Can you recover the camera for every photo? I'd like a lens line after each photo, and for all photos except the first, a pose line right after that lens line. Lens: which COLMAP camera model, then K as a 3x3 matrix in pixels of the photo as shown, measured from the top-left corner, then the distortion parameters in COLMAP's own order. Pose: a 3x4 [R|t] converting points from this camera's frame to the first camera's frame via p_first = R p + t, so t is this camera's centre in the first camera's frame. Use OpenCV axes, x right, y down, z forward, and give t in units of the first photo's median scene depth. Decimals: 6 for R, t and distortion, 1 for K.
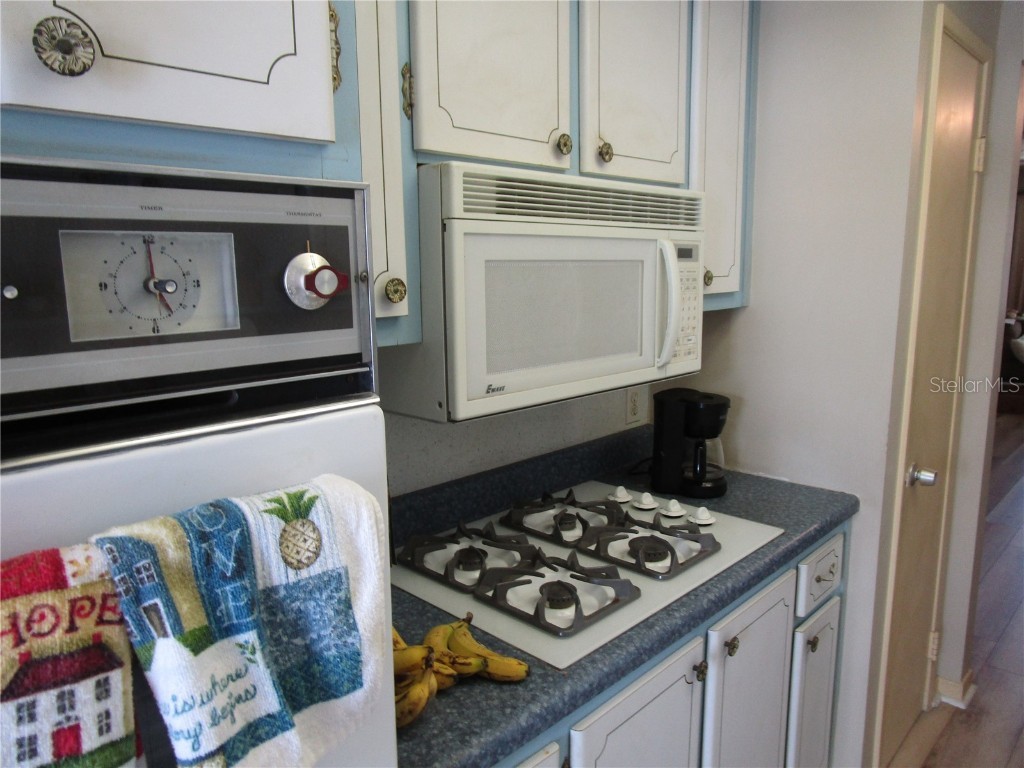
lens RADIAL K [[733.9, 0, 509.8], [0, 733.9, 388.6], [0, 0, 1]] dist [-0.022986, 0.010190]
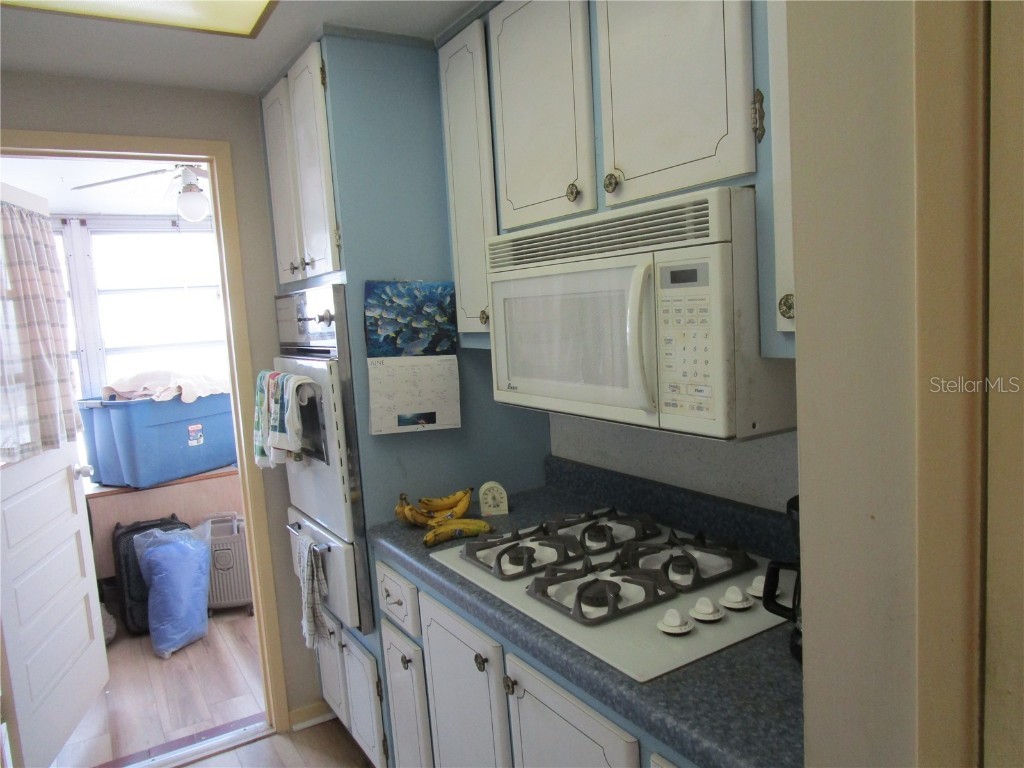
lens RADIAL K [[733.9, 0, 509.8], [0, 733.9, 388.6], [0, 0, 1]] dist [-0.022986, 0.010190]
pose [[-0.244546, 0.140340, -0.959428, 1.121626], [-0.091612, 0.981700, 0.166949, -0.194765], [0.965300, 0.128722, -0.227214, 1.090552]]
